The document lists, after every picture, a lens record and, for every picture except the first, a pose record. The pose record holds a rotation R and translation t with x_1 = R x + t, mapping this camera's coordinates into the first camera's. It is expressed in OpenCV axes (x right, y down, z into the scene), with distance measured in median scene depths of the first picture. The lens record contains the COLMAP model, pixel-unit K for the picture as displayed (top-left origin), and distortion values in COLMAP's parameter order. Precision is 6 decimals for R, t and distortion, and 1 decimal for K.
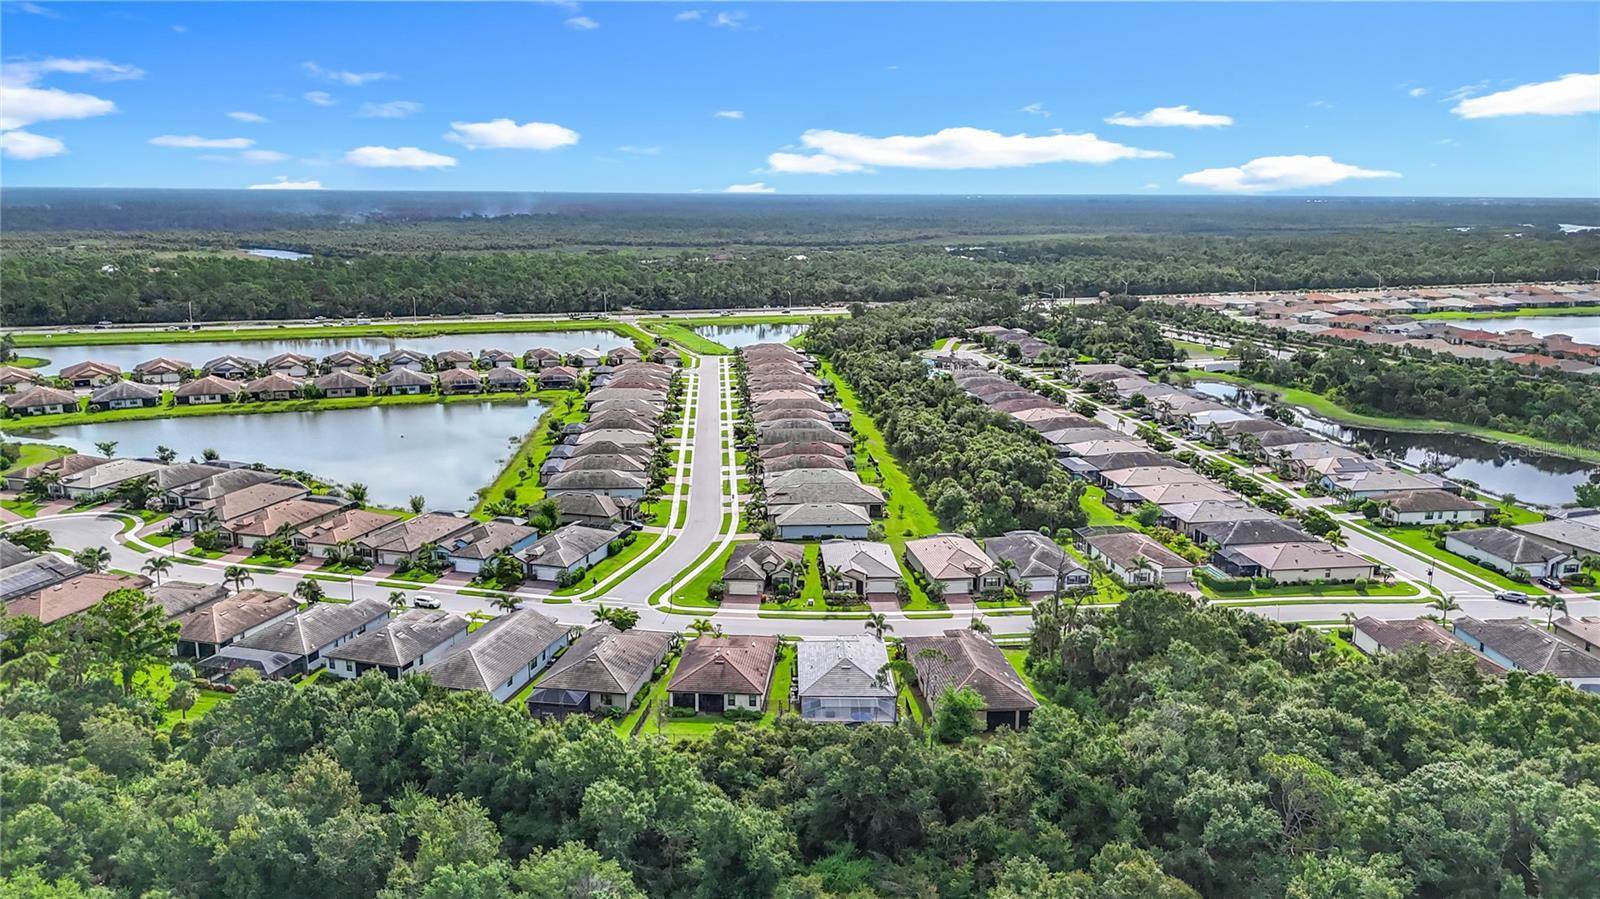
lens RADIAL K [[1198.6, 0, 800.0], [0, 1198.6, 449.5], [0, 0, 1]] dist [0.090921, -0.124977]
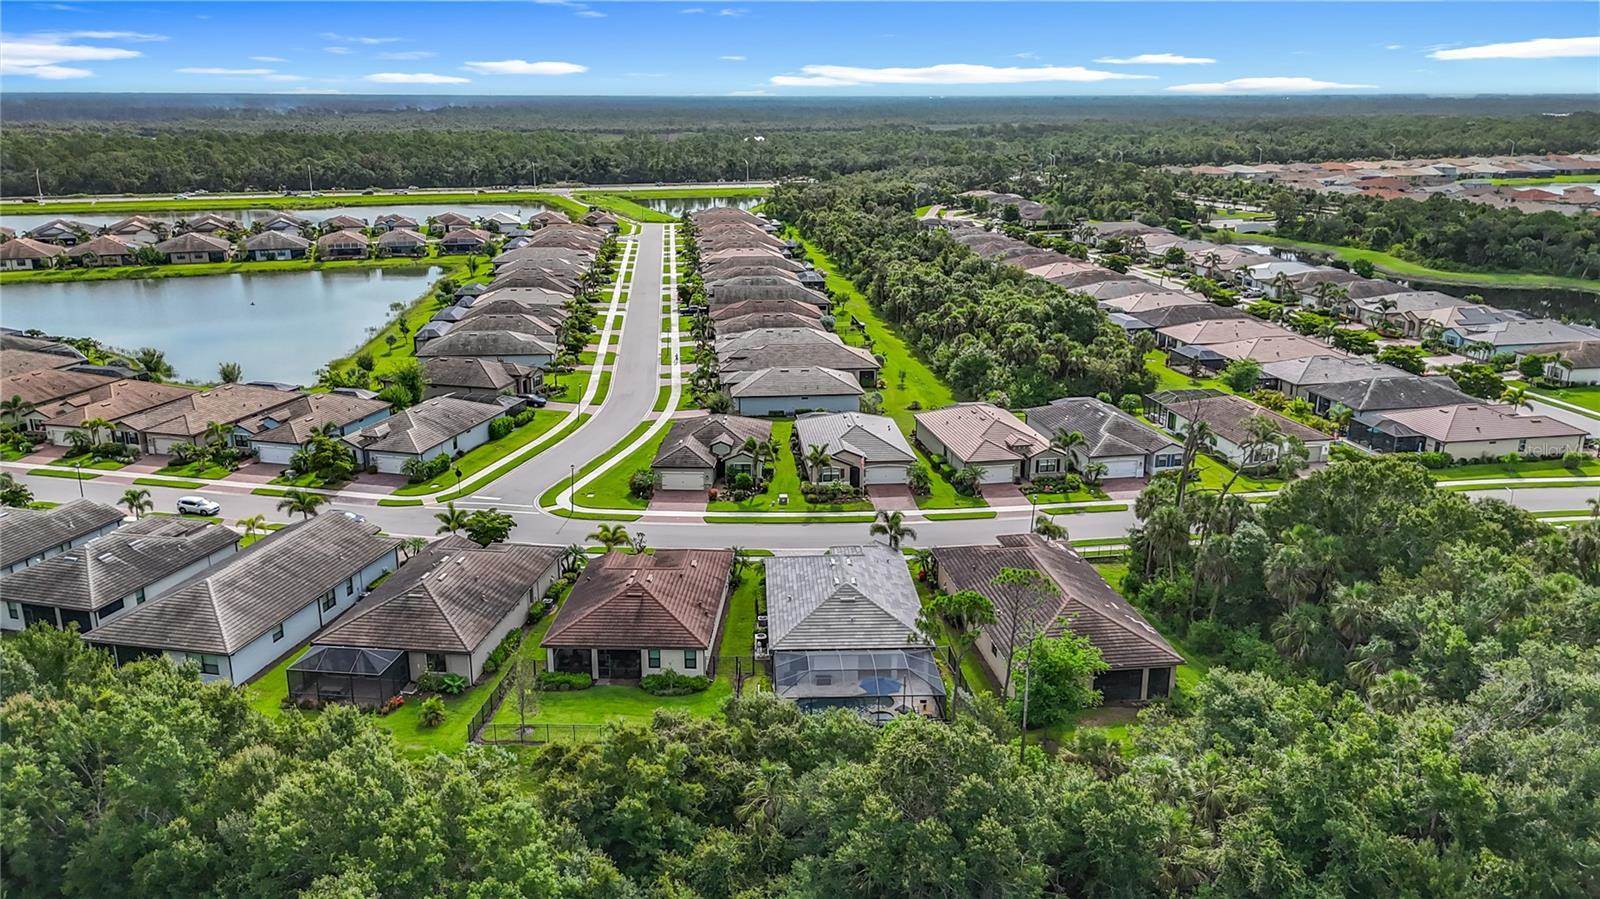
lens RADIAL K [[1198.6, 0, 800.0], [0, 1198.6, 449.5], [0, 0, 1]] dist [0.090921, -0.124977]
pose [[0.999393, -0.014154, 0.031827, -0.002159], [0.011842, 0.997358, 0.071669, 0.043555], [-0.032757, -0.071249, 0.996921, 0.280287]]
